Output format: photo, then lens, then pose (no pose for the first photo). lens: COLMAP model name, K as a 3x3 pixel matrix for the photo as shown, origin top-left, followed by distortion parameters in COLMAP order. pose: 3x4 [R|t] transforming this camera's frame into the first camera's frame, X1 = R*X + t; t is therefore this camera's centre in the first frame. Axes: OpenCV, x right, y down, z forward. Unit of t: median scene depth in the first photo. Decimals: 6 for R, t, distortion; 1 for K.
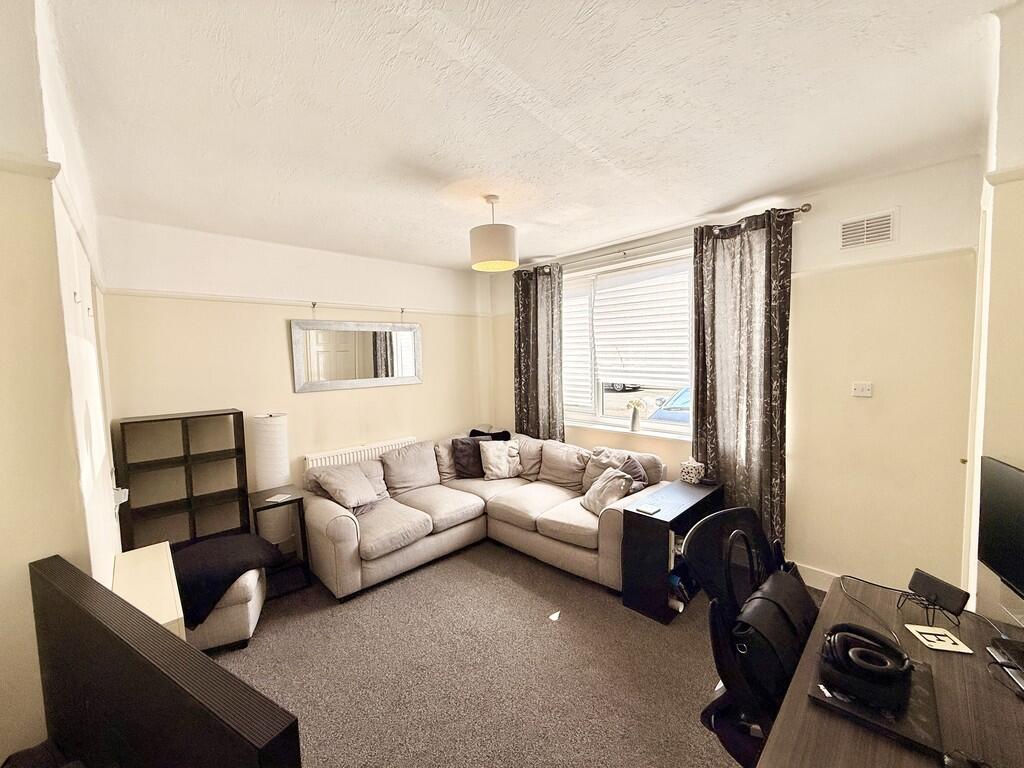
lens RADIAL K [[405.7, 0, 512.0], [0, 405.7, 384.0], [0, 0, 1]] dist [0.012072, 0.000039]
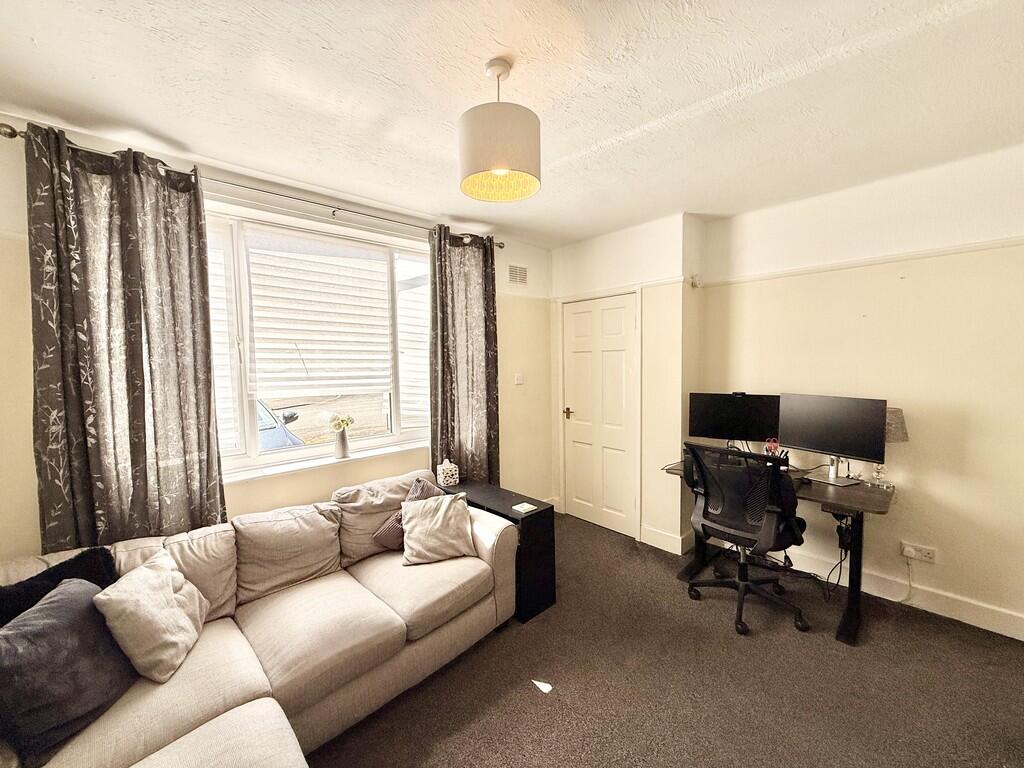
lens RADIAL K [[405.7, 0, 512.0], [0, 405.7, 384.0], [0, 0, 1]] dist [0.012072, 0.000039]
pose [[0.020782, -0.042048, 0.998899, -0.512329], [0.086731, 0.995425, 0.040097, -0.024663], [-0.996015, 0.085802, 0.024333, 0.796097]]
